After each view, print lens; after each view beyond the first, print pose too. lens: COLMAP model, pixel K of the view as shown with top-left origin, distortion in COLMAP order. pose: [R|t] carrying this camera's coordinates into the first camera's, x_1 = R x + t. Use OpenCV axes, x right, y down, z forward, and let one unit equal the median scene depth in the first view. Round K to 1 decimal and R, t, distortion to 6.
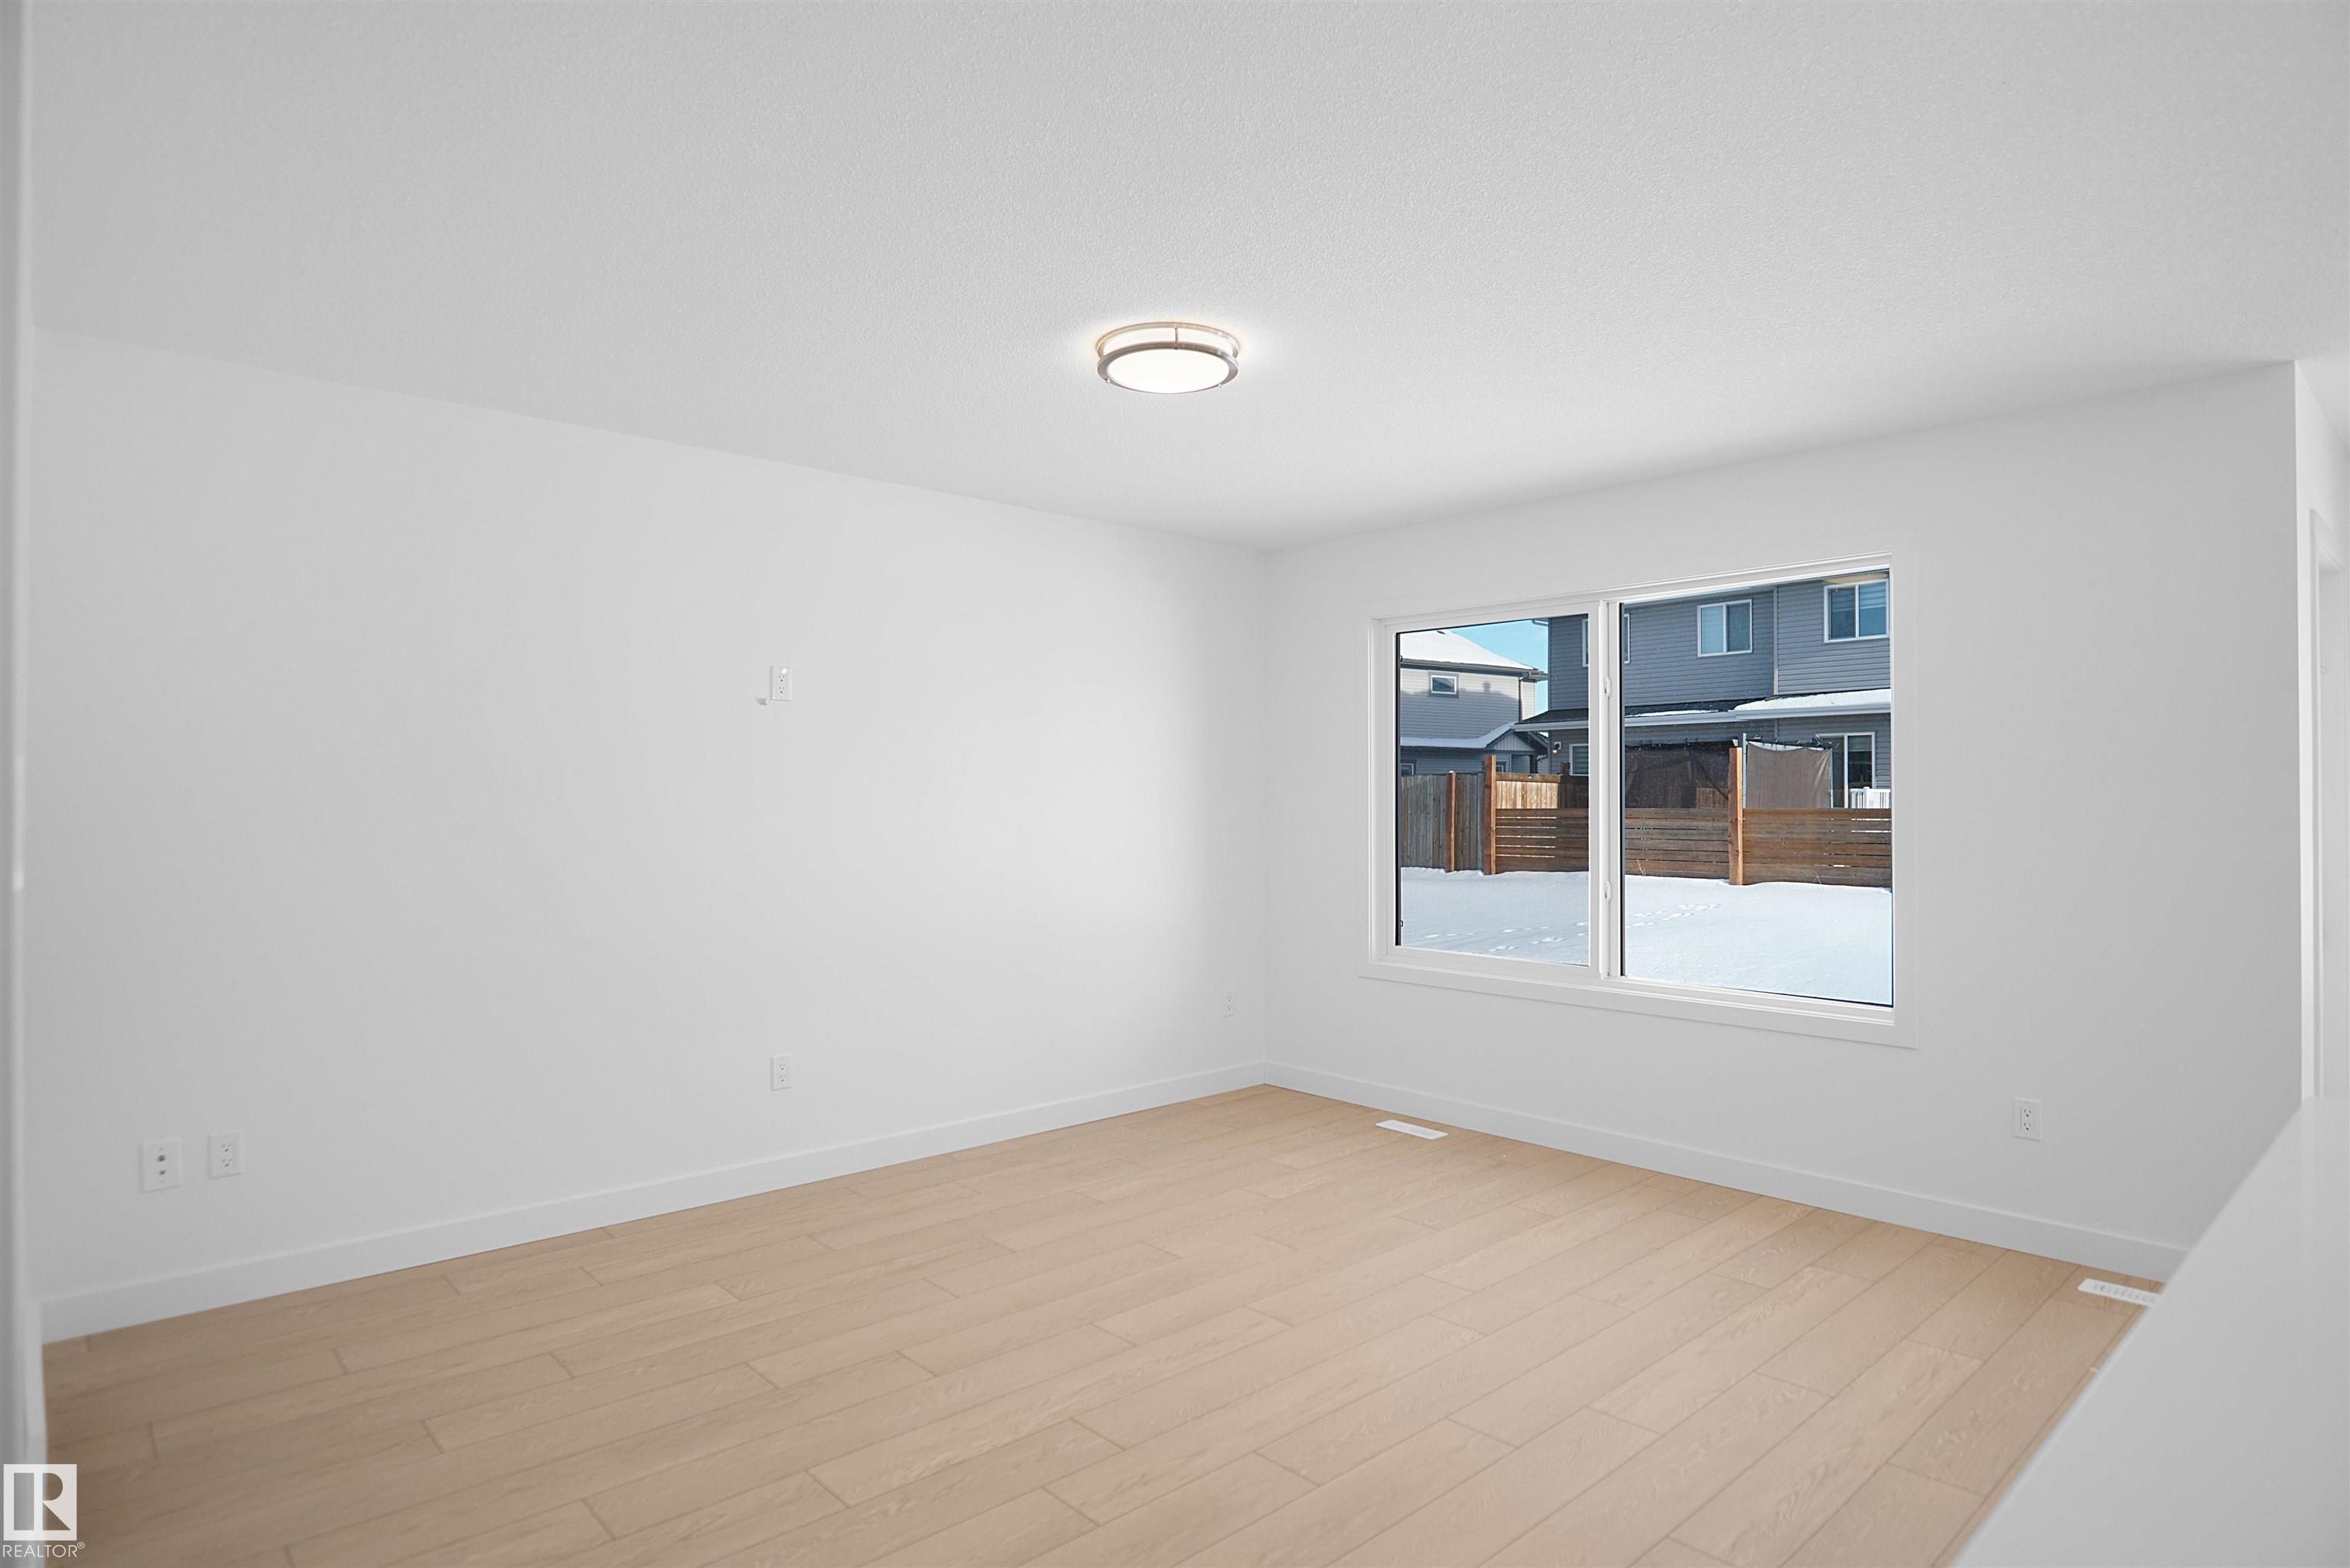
lens RADIAL K [[1272.4, 0, 1195.3], [0, 1272.4, 781.2], [0, 0, 1]] dist [-0.025278, 0.001280]
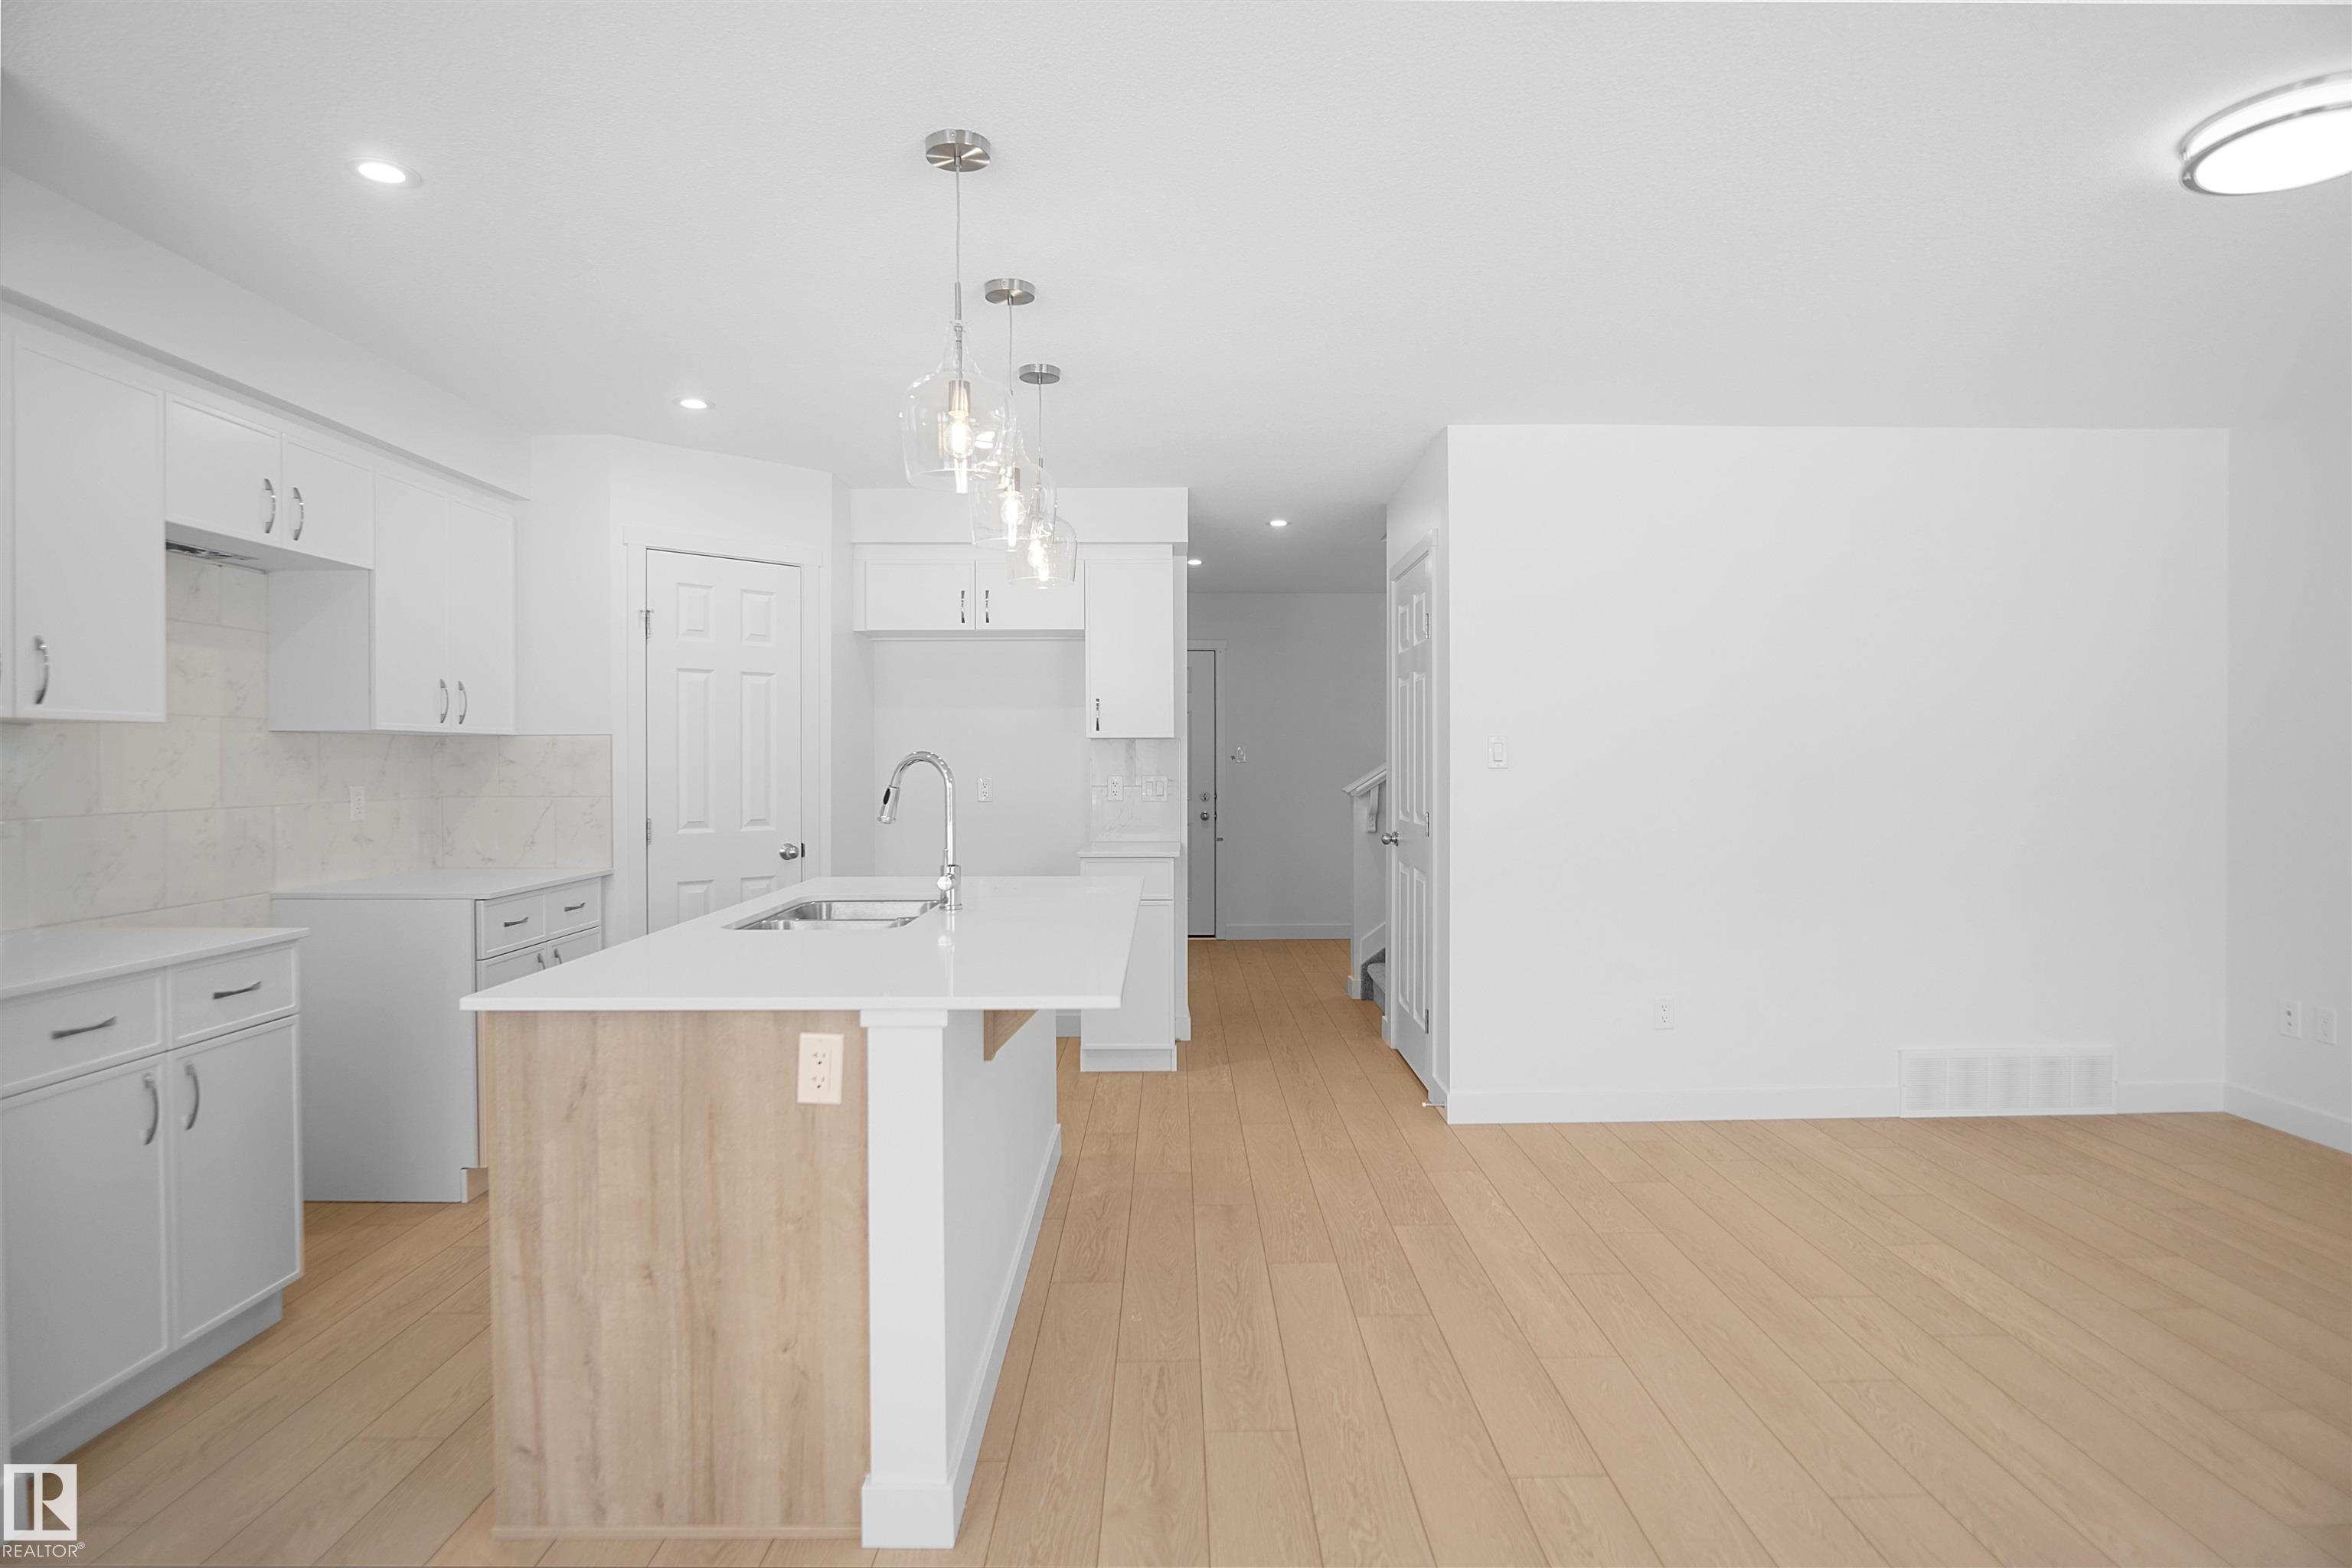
lens RADIAL K [[1256.6, 0, 1197.7], [0, 1256.6, 773.6], [0, 0, 1]] dist [-0.028826, 0.000079]
pose [[-0.665221, 0.010911, -0.746567, 0.834640], [0.014162, 0.999898, 0.001995, 0.022577], [0.746513, -0.009246, -0.665307, 0.894325]]
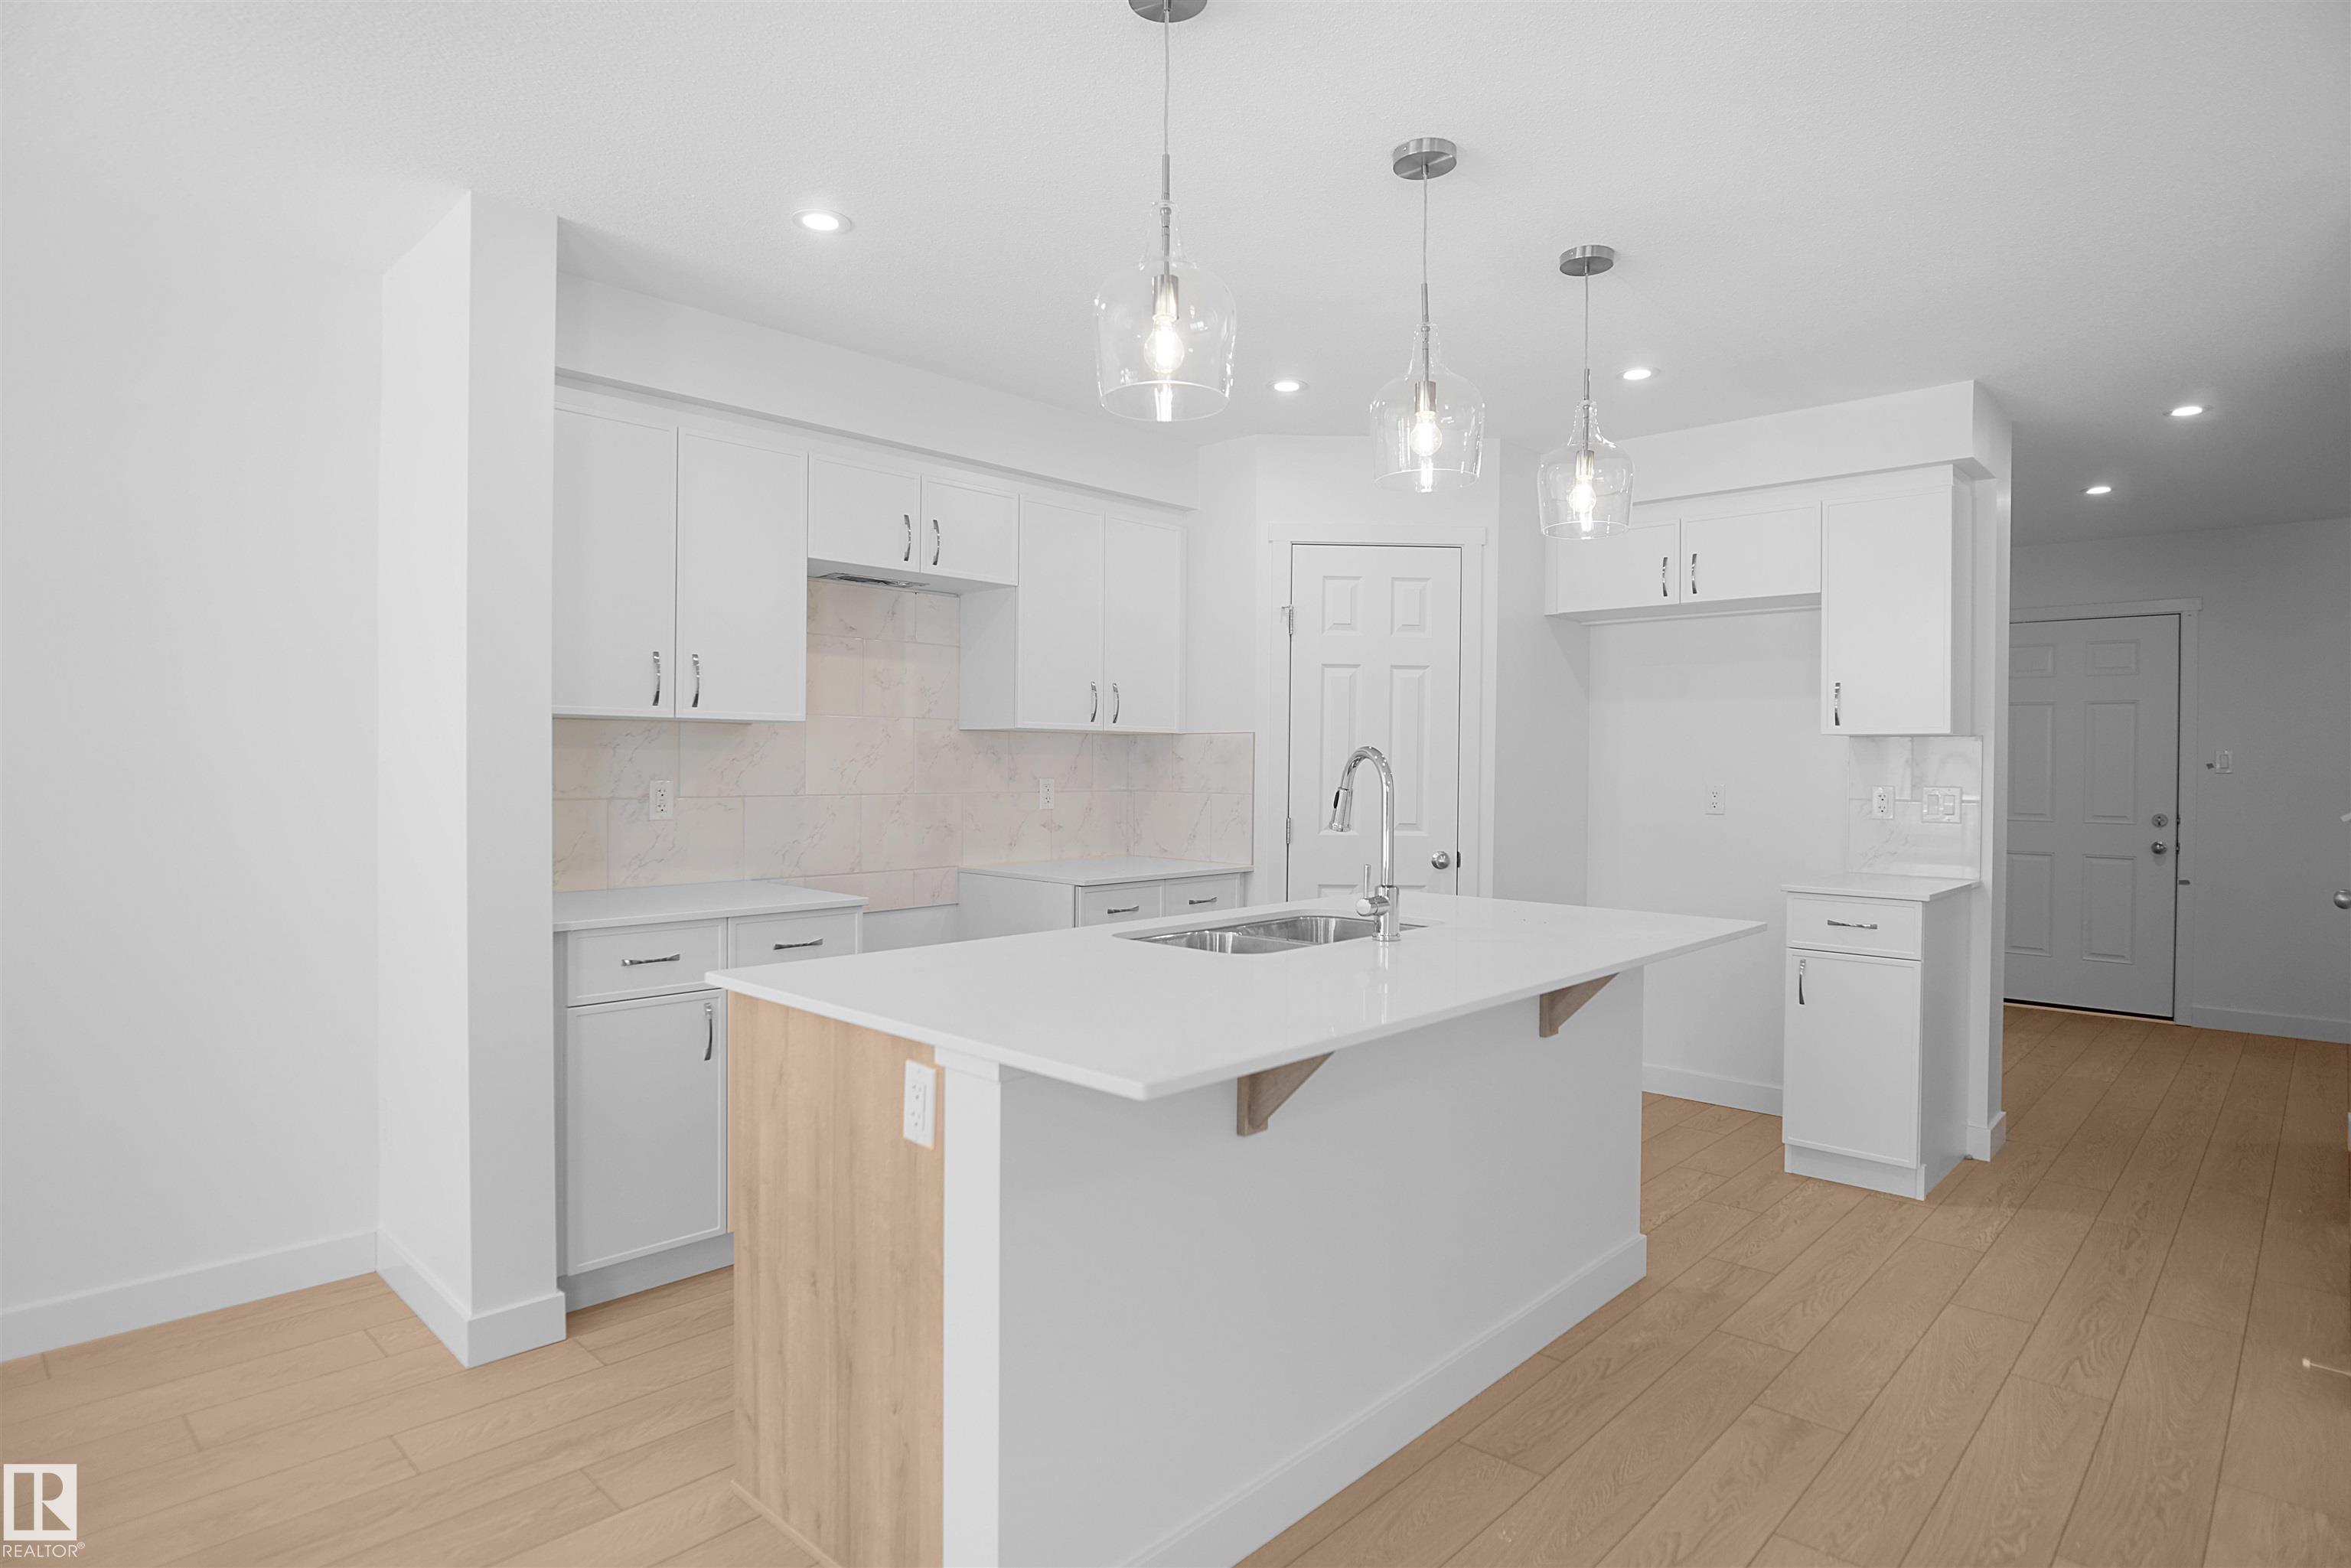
lens RADIAL K [[1265.8, 0, 1190.1], [0, 1265.8, 776.6], [0, 0, 1]] dist [-0.028223, 0.002341]
pose [[-0.997213, -0.007537, -0.074229, 0.453453], [-0.007295, 0.999967, -0.003524, 0.026917], [0.074253, -0.002972, -0.997235, 0.891827]]
